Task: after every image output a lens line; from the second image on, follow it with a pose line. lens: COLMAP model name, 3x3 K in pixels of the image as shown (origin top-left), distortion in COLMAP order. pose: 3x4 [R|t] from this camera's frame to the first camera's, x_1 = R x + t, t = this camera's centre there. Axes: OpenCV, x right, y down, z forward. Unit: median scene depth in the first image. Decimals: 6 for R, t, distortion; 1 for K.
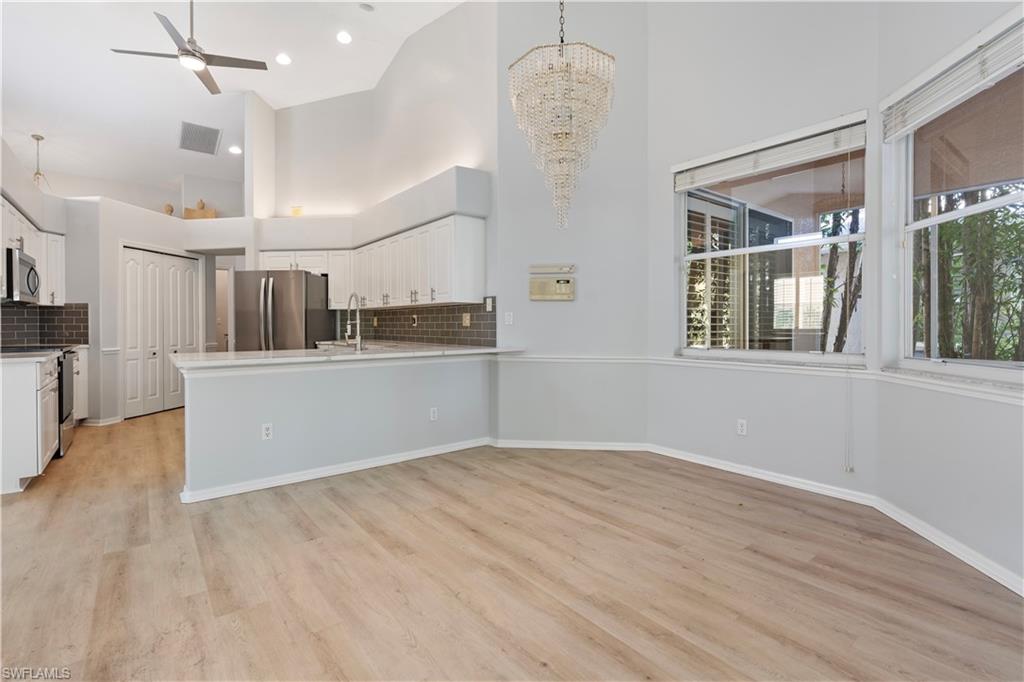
lens RADIAL K [[467.5, 0, 509.1], [0, 467.5, 331.3], [0, 0, 1]] dist [-0.001222, 0.000571]
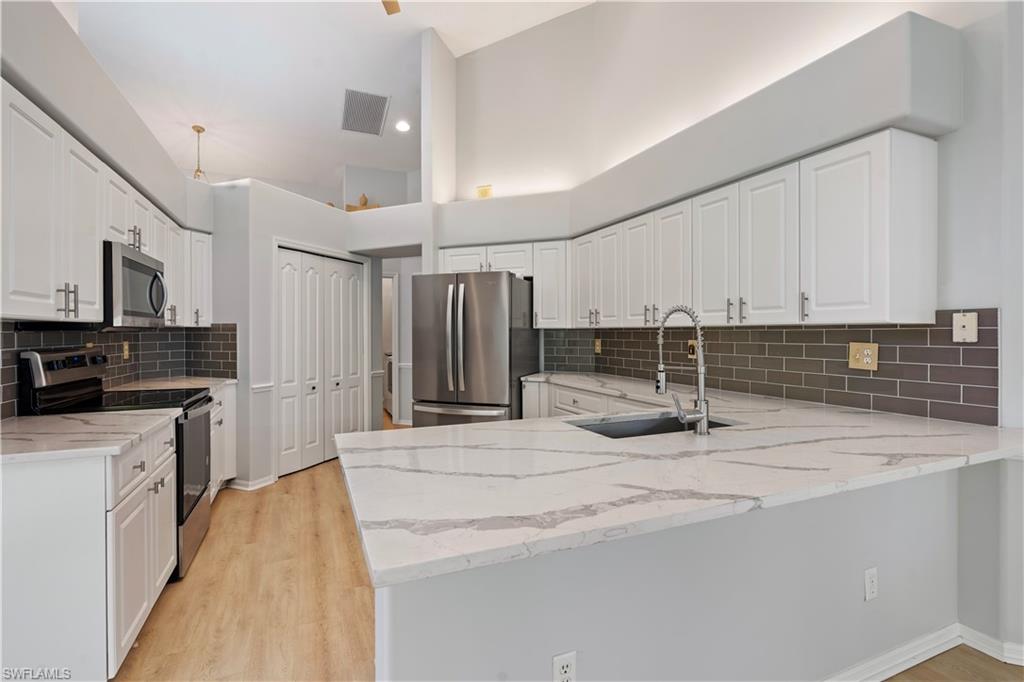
lens RADIAL K [[477.3, 0, 514.2], [0, 477.3, 339.9], [0, 0, 1]] dist [0.000073, 0.000825]
pose [[0.967756, 0.004189, -0.251856, -0.259249], [-0.004243, 0.999991, 0.000329, -0.032907], [0.251855, 0.000750, 0.967765, 0.345376]]
